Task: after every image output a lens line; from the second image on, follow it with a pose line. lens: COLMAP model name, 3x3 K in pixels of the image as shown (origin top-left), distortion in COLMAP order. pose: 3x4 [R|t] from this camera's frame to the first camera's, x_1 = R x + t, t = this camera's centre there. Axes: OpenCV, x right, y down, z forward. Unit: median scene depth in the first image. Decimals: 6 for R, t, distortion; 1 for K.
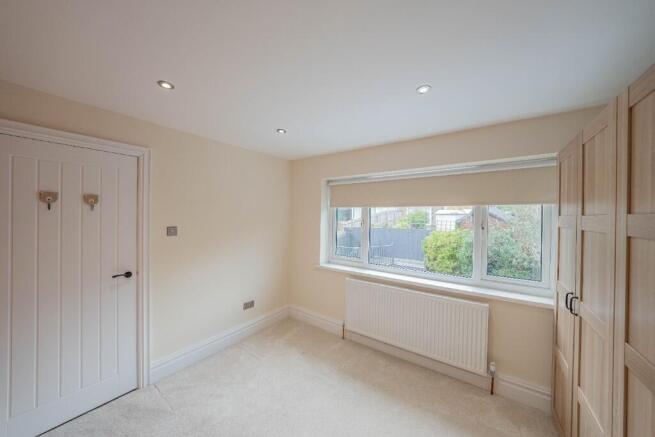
lens RADIAL K [[228.3, 0, 326.5], [0, 228.3, 216.9], [0, 0, 1]] dist [-0.009400, 0.000224]
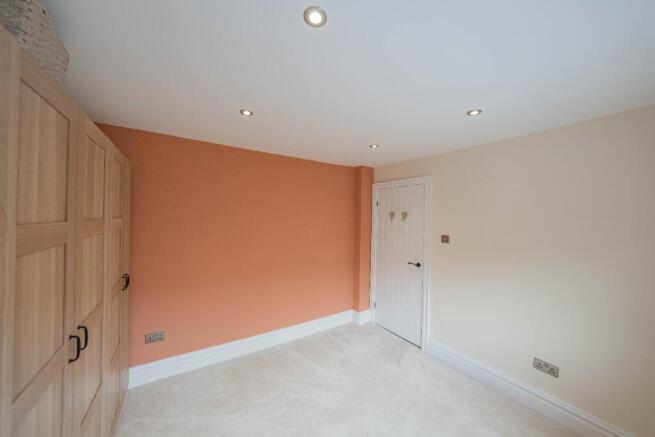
lens RADIAL K [[228.3, 0, 326.5], [0, 228.3, 216.9], [0, 0, 1]] dist [-0.009400, 0.000224]
pose [[-0.351744, -0.018554, -0.935912, 0.694996], [-0.027989, 0.999565, -0.009297, -0.026533], [0.935678, 0.022925, -0.352110, 0.903245]]
